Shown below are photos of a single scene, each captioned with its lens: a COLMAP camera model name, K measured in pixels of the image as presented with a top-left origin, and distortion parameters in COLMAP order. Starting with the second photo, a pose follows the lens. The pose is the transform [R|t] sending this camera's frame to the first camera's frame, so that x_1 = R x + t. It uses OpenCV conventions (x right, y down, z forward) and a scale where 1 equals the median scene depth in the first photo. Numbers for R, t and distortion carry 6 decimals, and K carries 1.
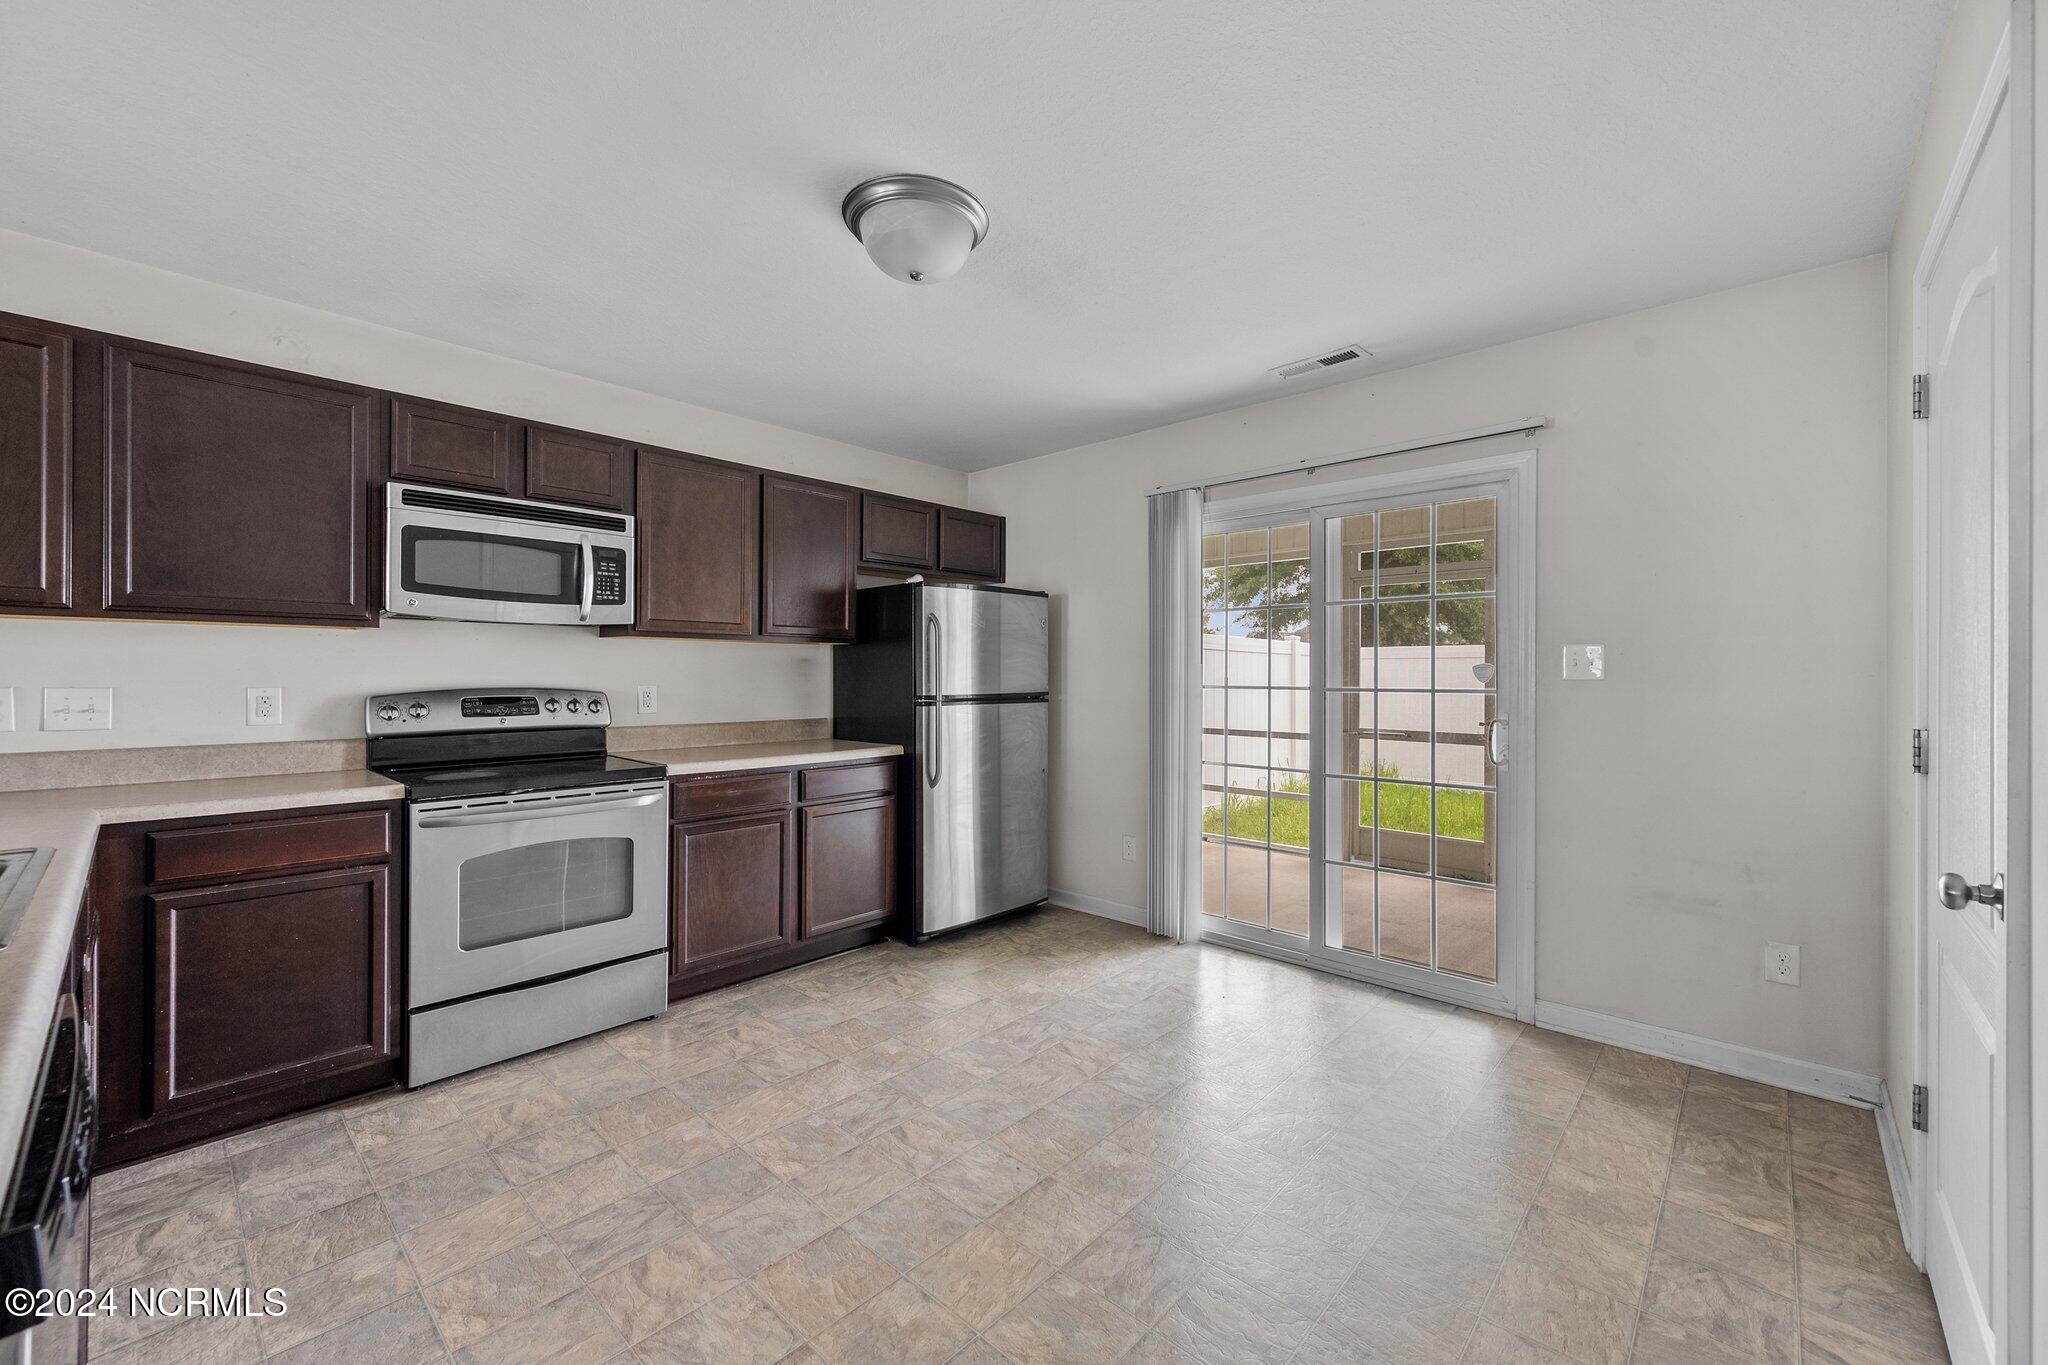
lens RADIAL K [[816.6, 0, 1054.4], [0, 816.6, 674.8], [0, 0, 1]] dist [0.000111, -0.000716]
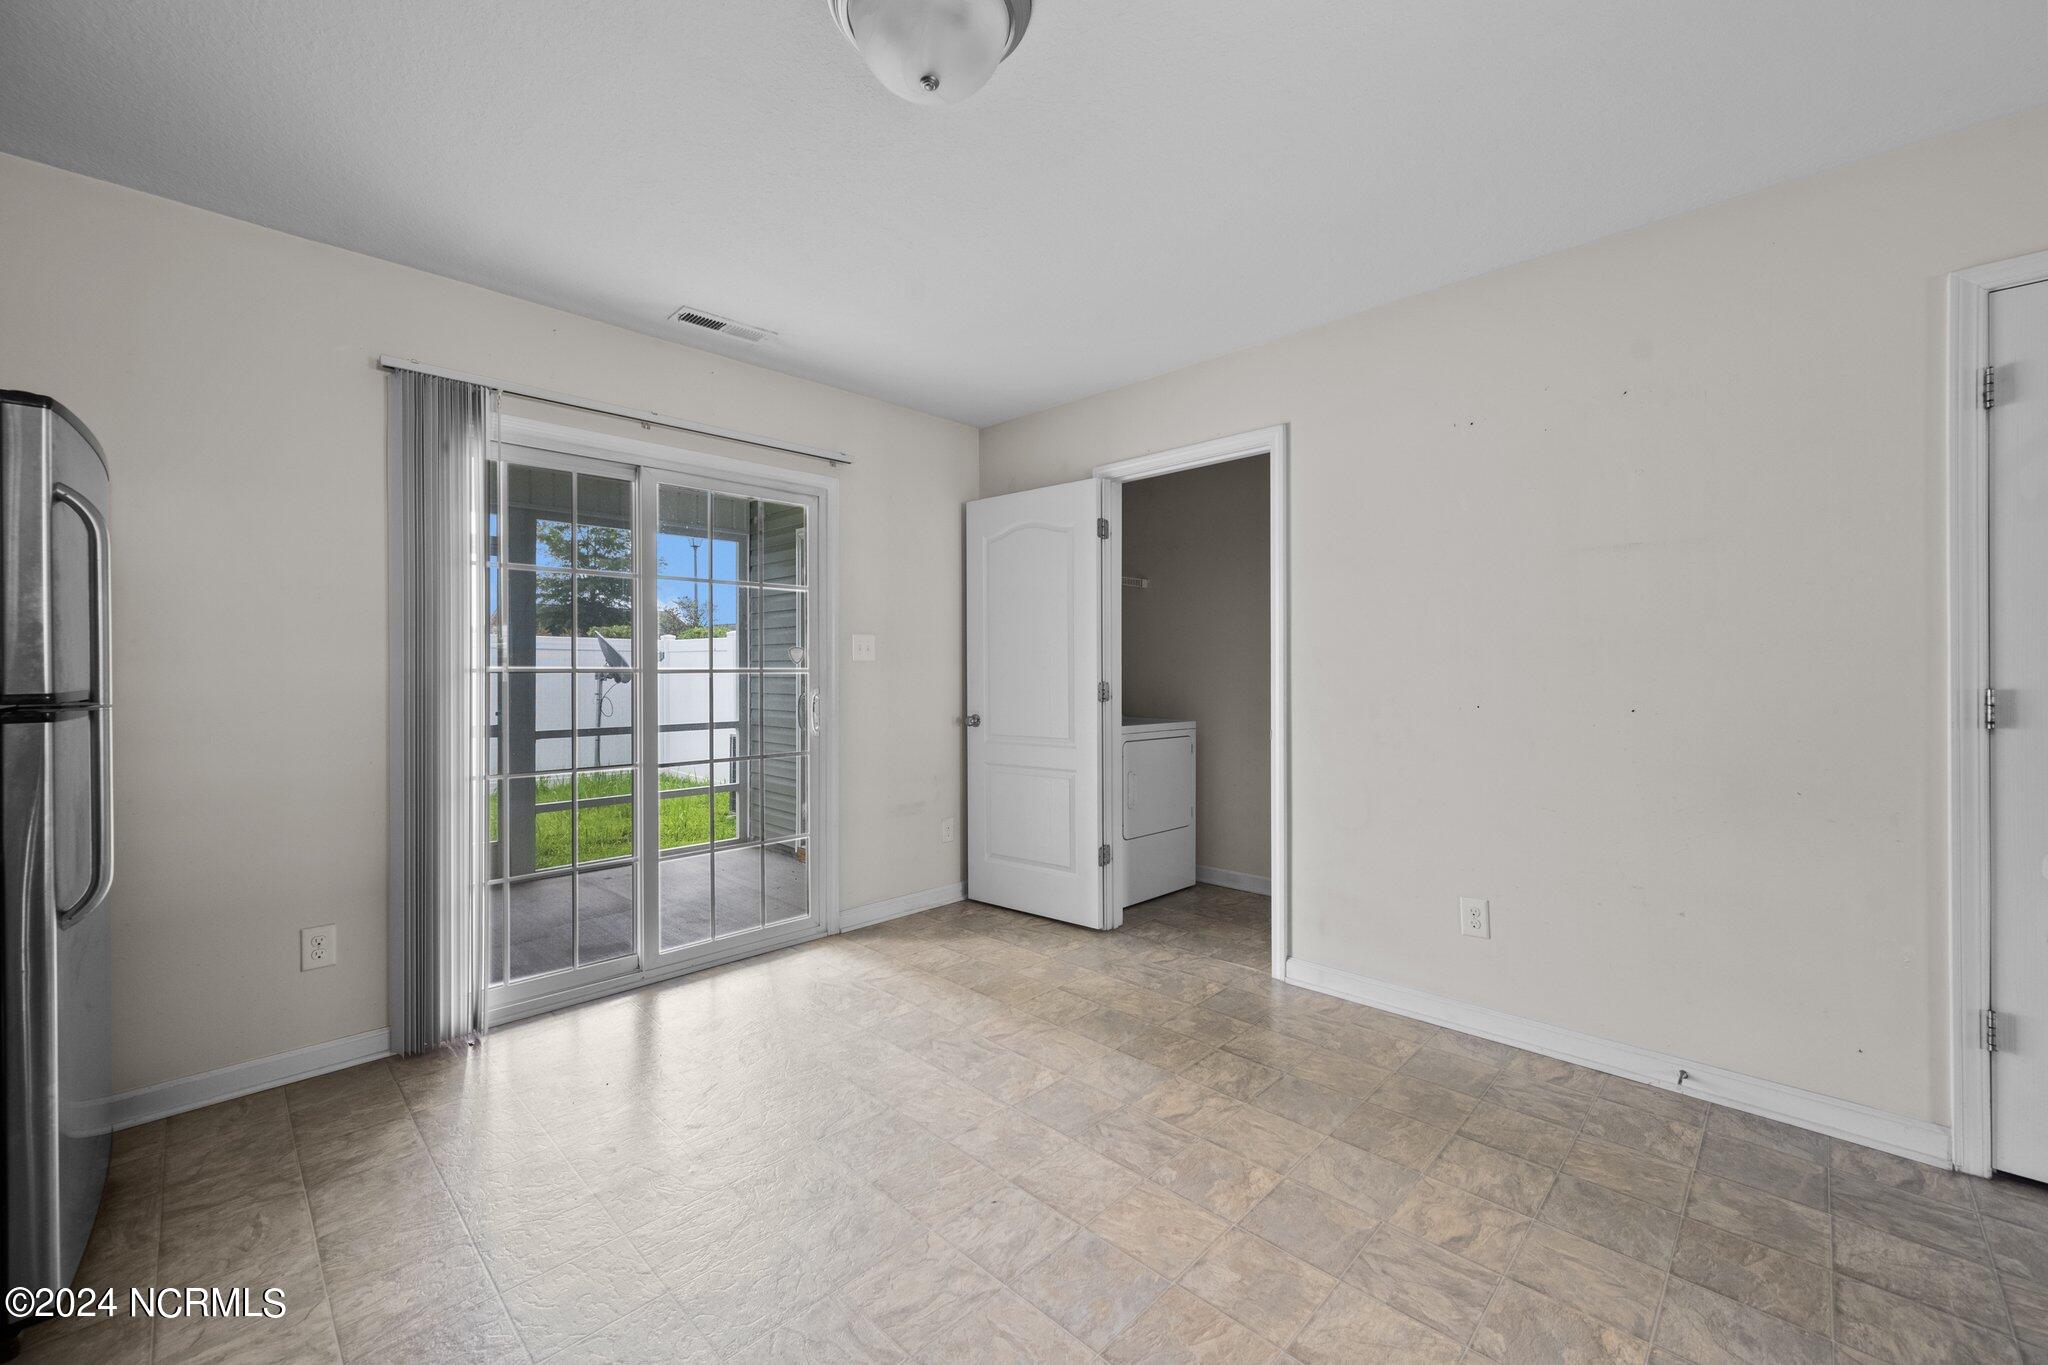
lens RADIAL K [[816.6, 0, 1048.5], [0, 816.6, 669.1], [0, 0, 1]] dist [0.000111, -0.000716]
pose [[0.028014, -0.003542, 0.999601, -0.763911], [0.000638, 0.999994, 0.003526, 0.017244], [-0.999607, 0.000539, 0.028016, 0.735726]]
